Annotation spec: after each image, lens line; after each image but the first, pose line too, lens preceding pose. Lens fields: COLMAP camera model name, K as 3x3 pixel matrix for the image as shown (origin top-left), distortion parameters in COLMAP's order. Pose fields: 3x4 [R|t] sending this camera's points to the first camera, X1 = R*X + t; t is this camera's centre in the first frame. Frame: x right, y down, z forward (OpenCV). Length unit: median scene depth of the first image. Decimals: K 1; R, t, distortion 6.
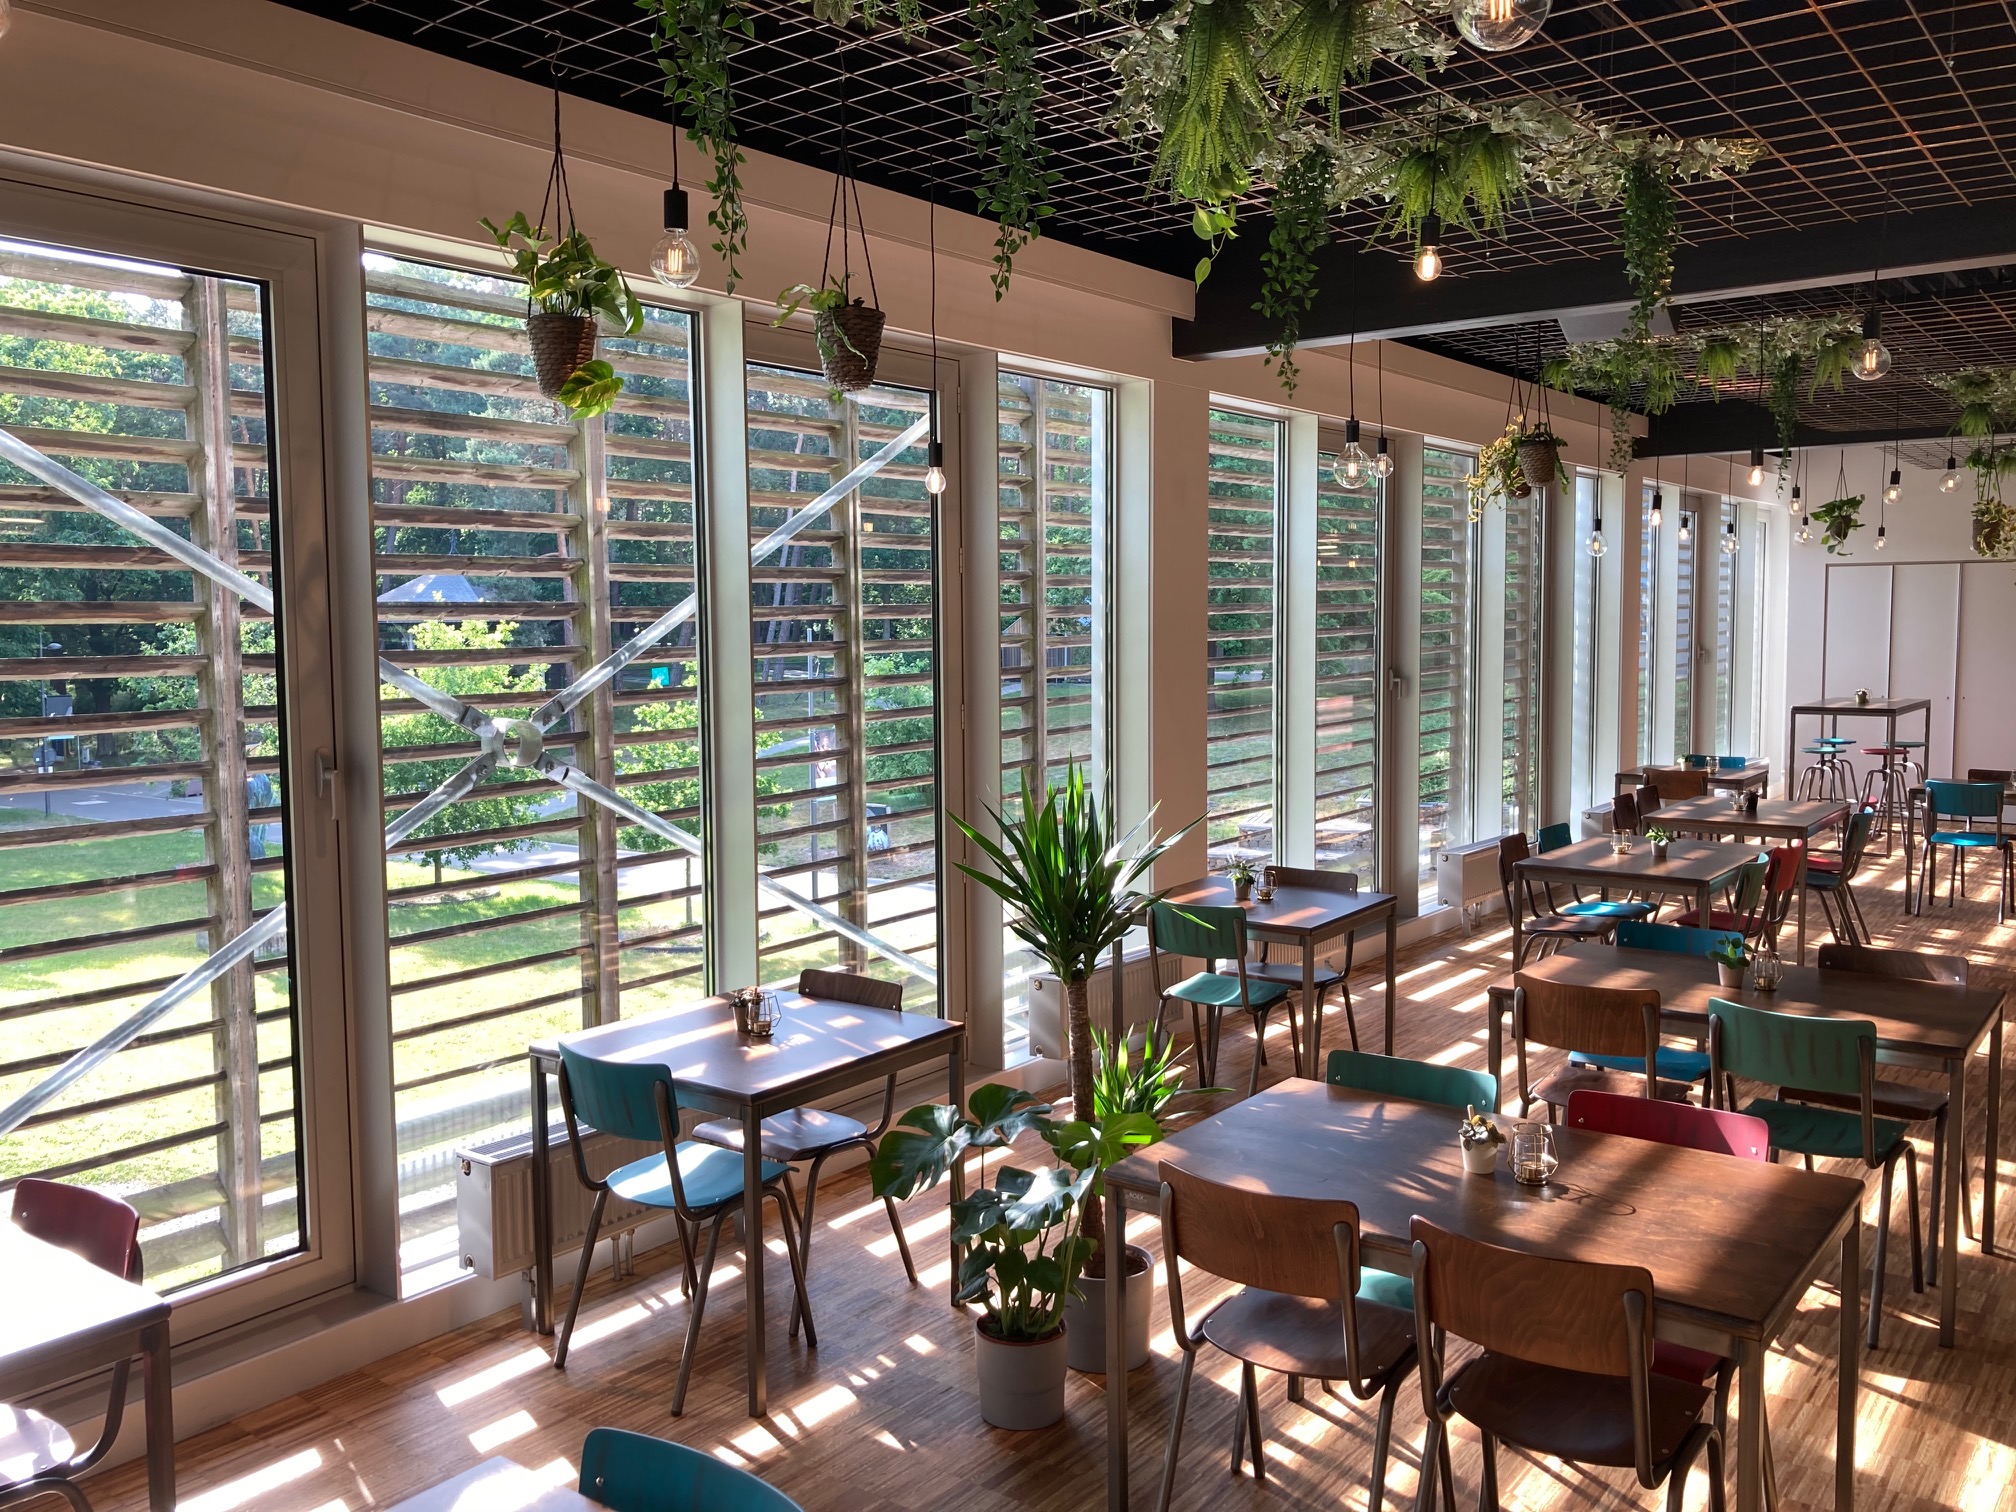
lens RADIAL K [[1675.4, 0, 1008.0], [0, 1675.4, 756.0], [0, 0, 1]] dist [0.050100, -0.067766]
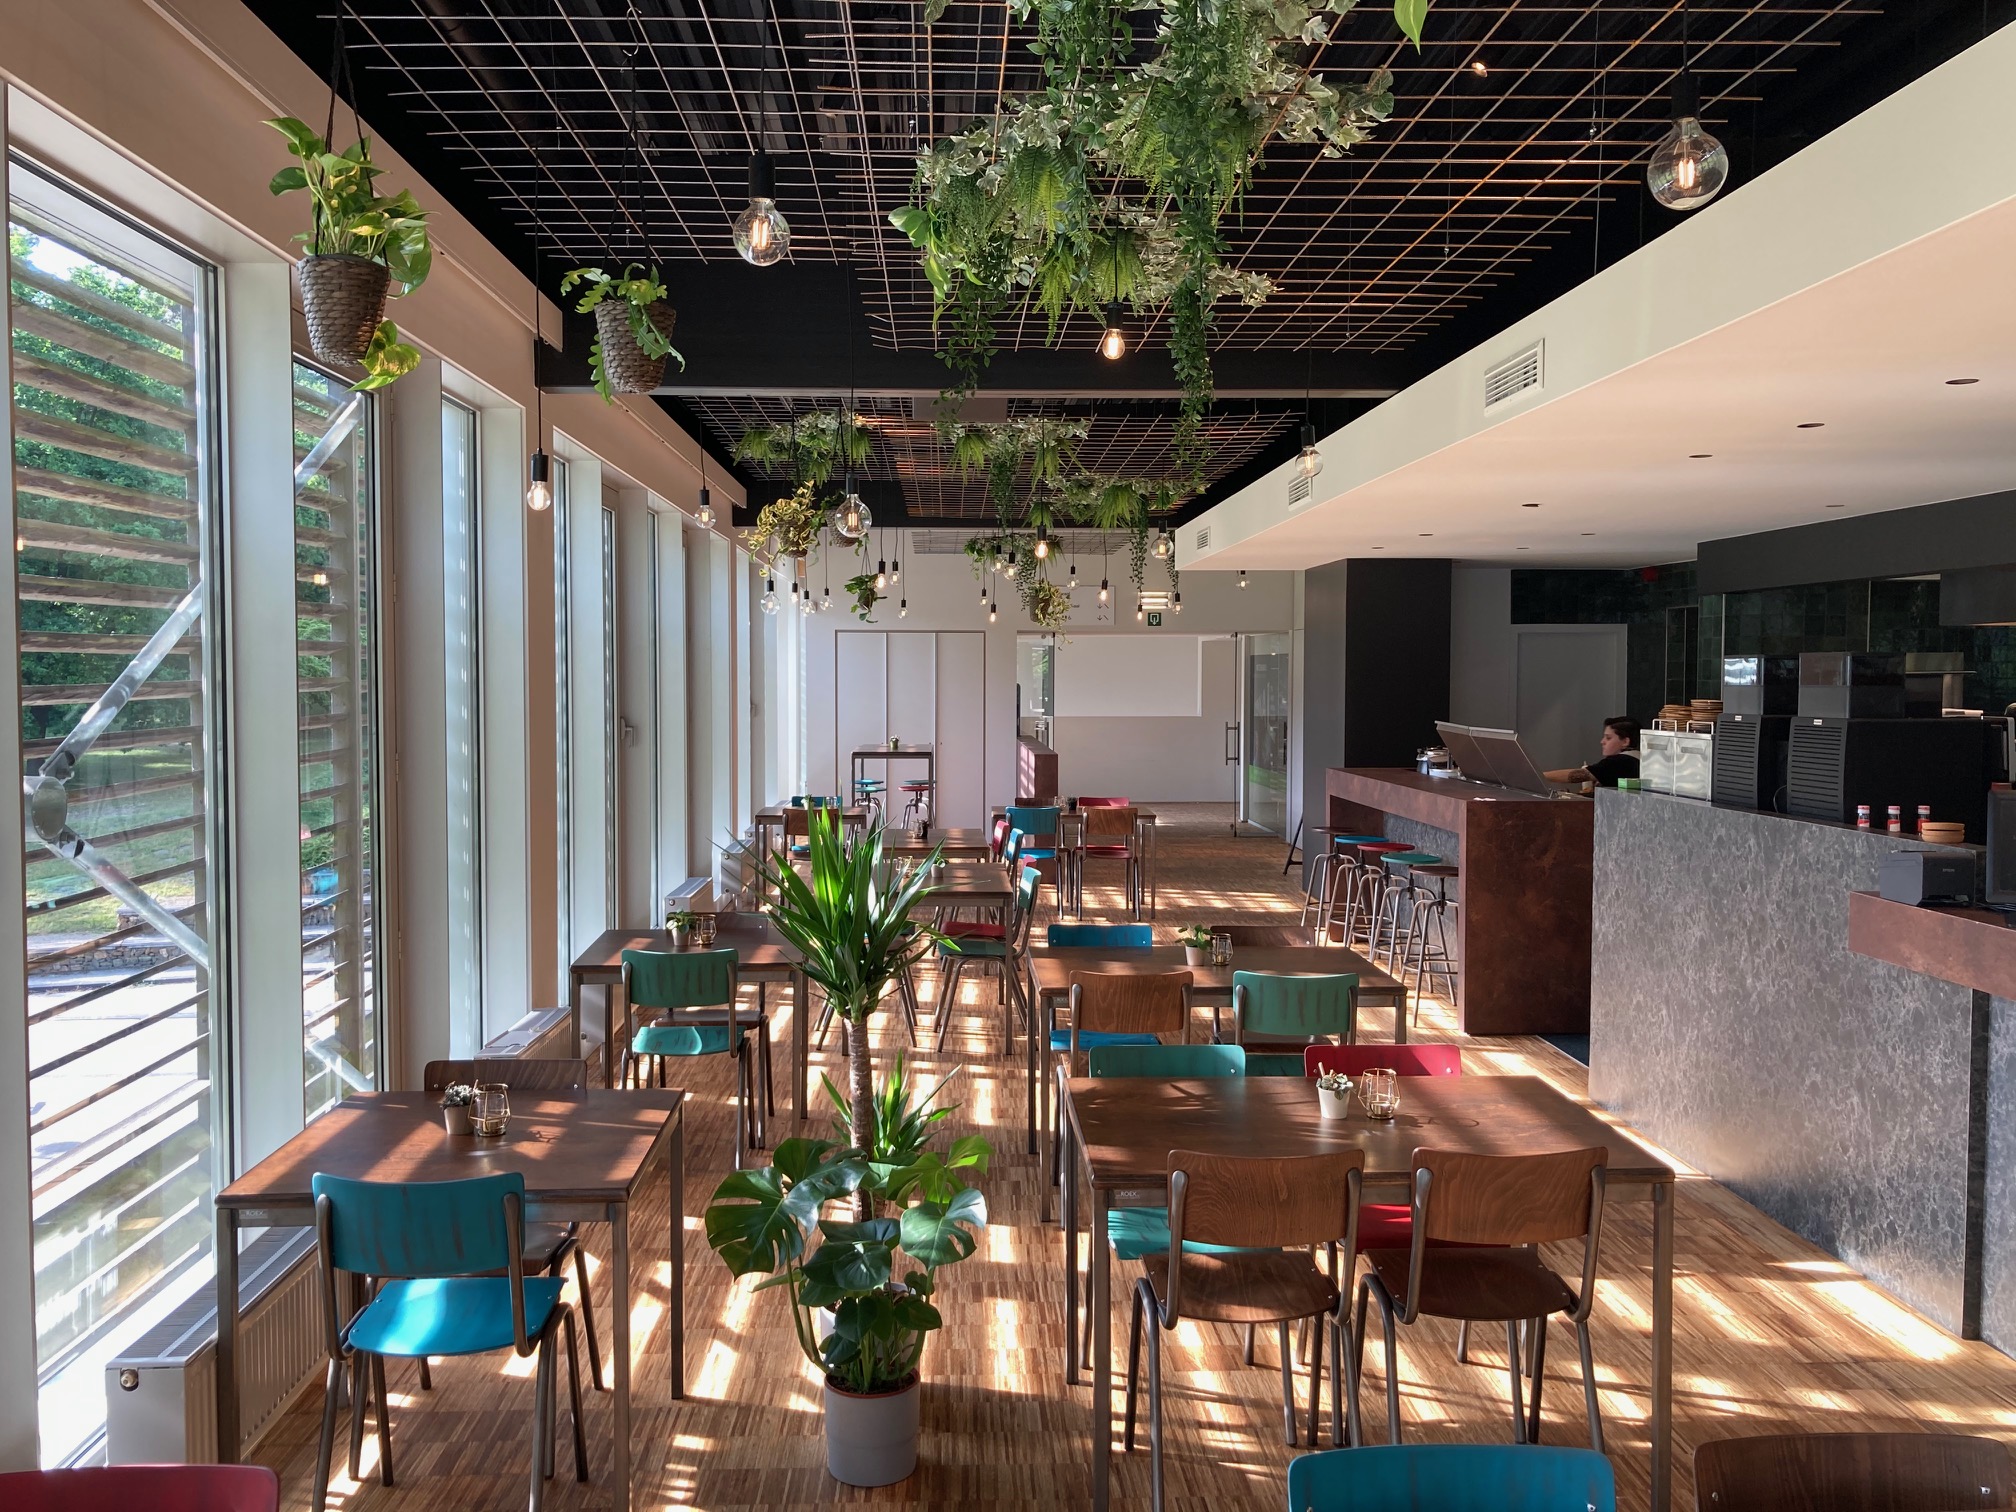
lens RADIAL K [[1657.3, 0, 1008.0], [0, 1657.3, 756.0], [0, 0, 1]] dist [0.035322, -0.003418]
pose [[0.771669, -0.021928, 0.635646, -0.190598], [0.045757, 0.998730, -0.021095, 0.002243], [-0.634376, 0.045364, 0.771693, 0.070149]]
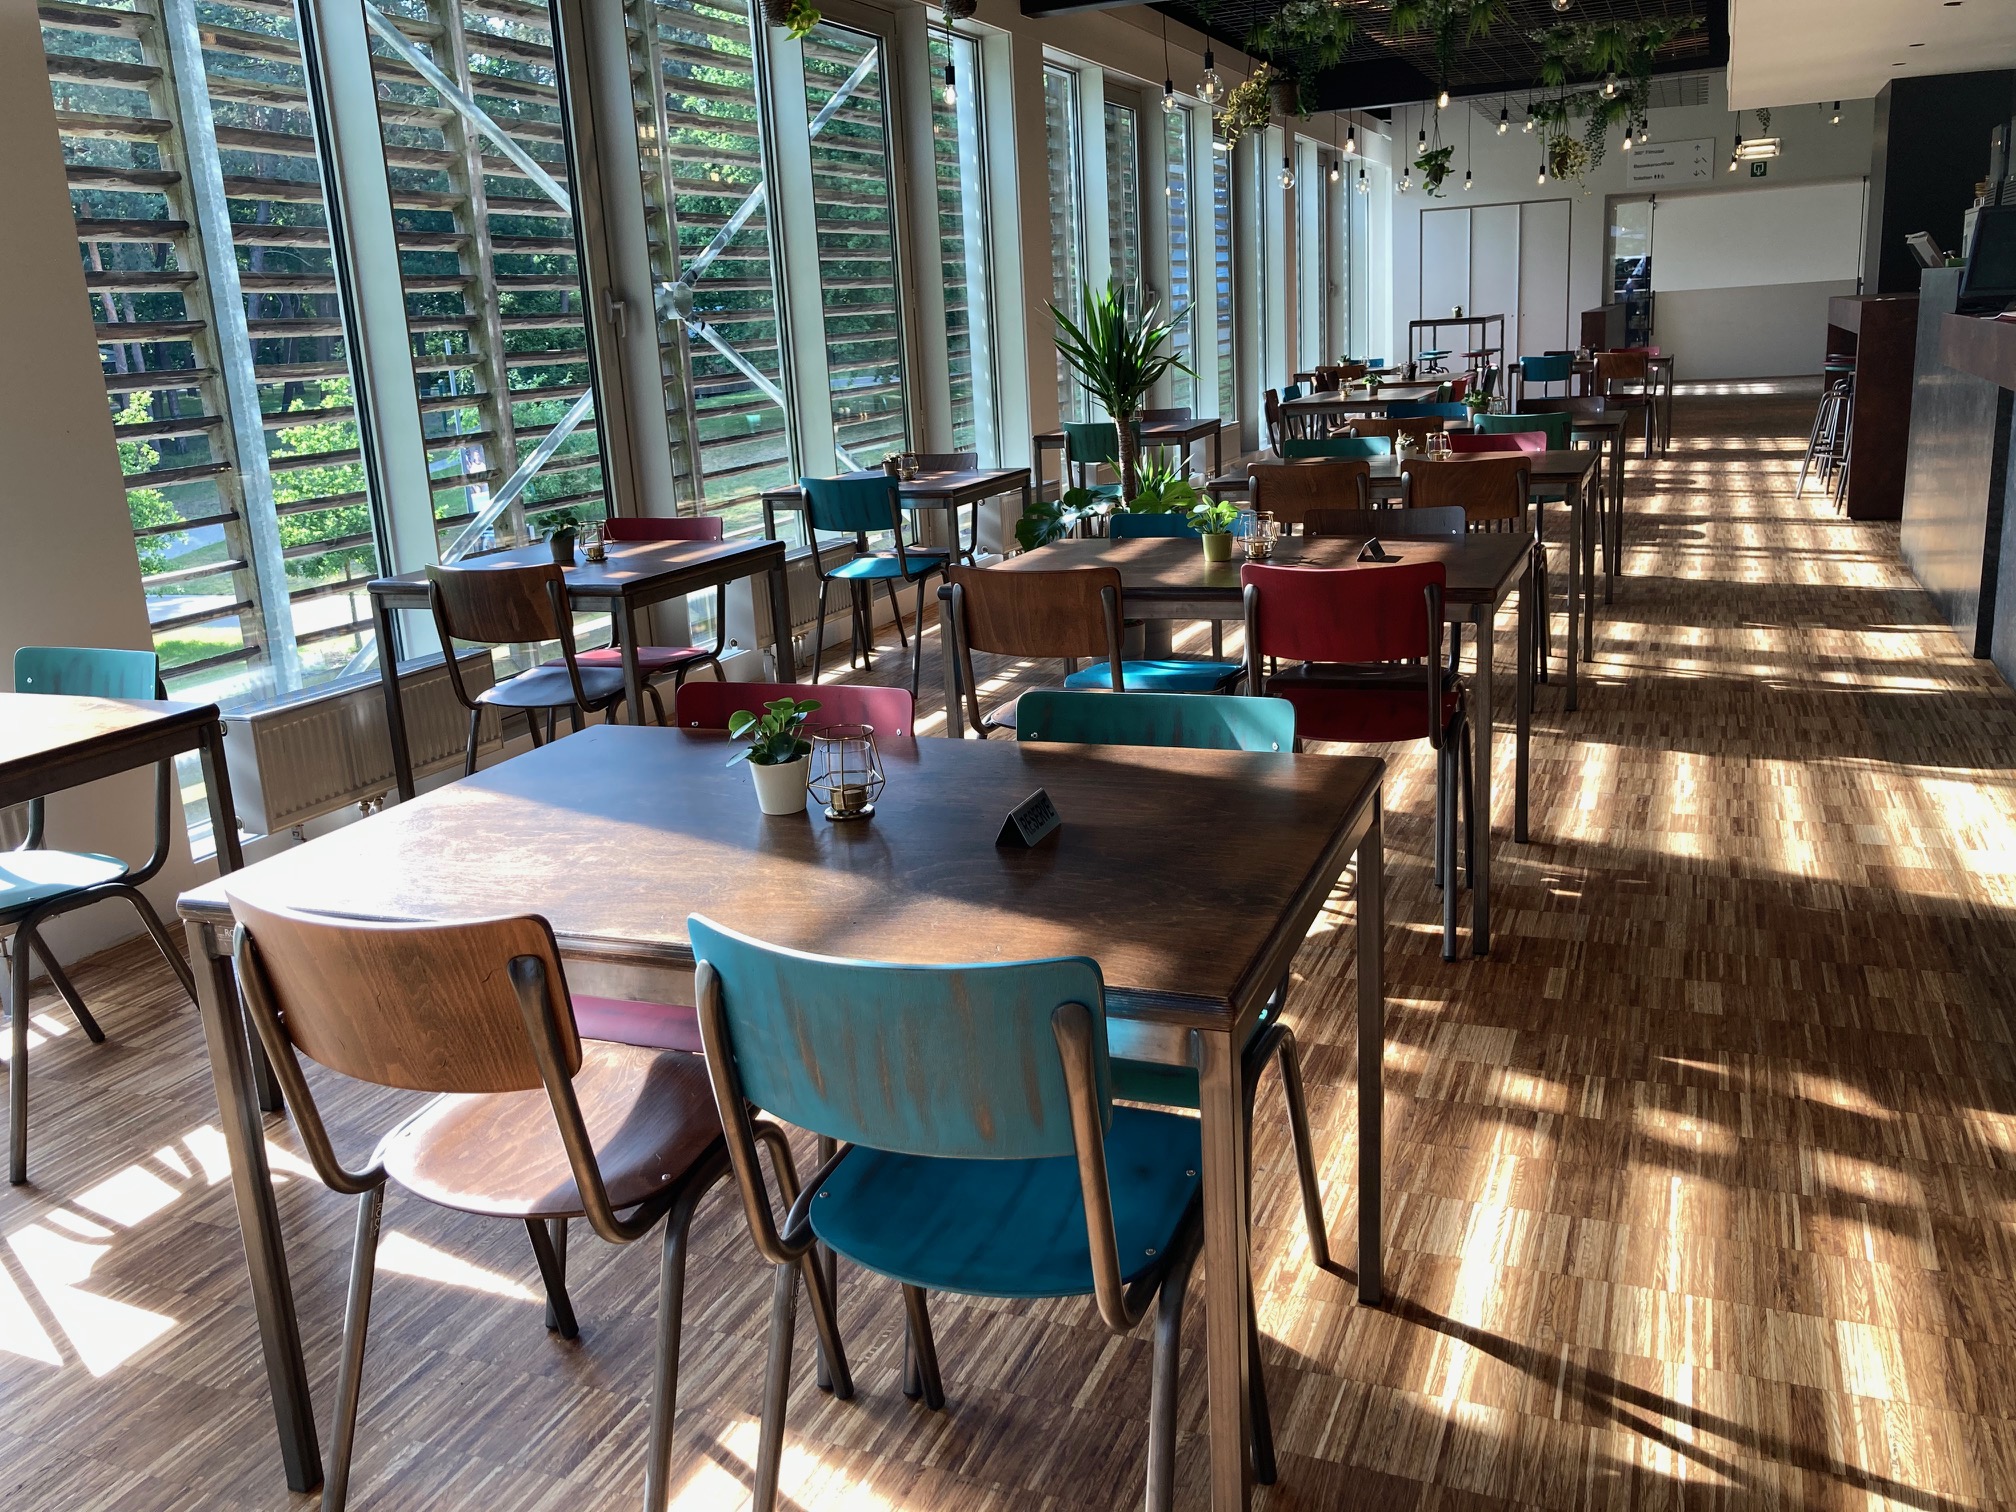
lens RADIAL K [[1675.4, 0, 1008.0], [0, 1675.4, 756.0], [0, 0, 1]] dist [0.050100, -0.067766]
pose [[0.965670, -0.110276, 0.235202, -0.175967], [0.071779, 0.983444, 0.166390, 0.066257], [-0.249657, -0.143795, 0.957598, -0.198168]]
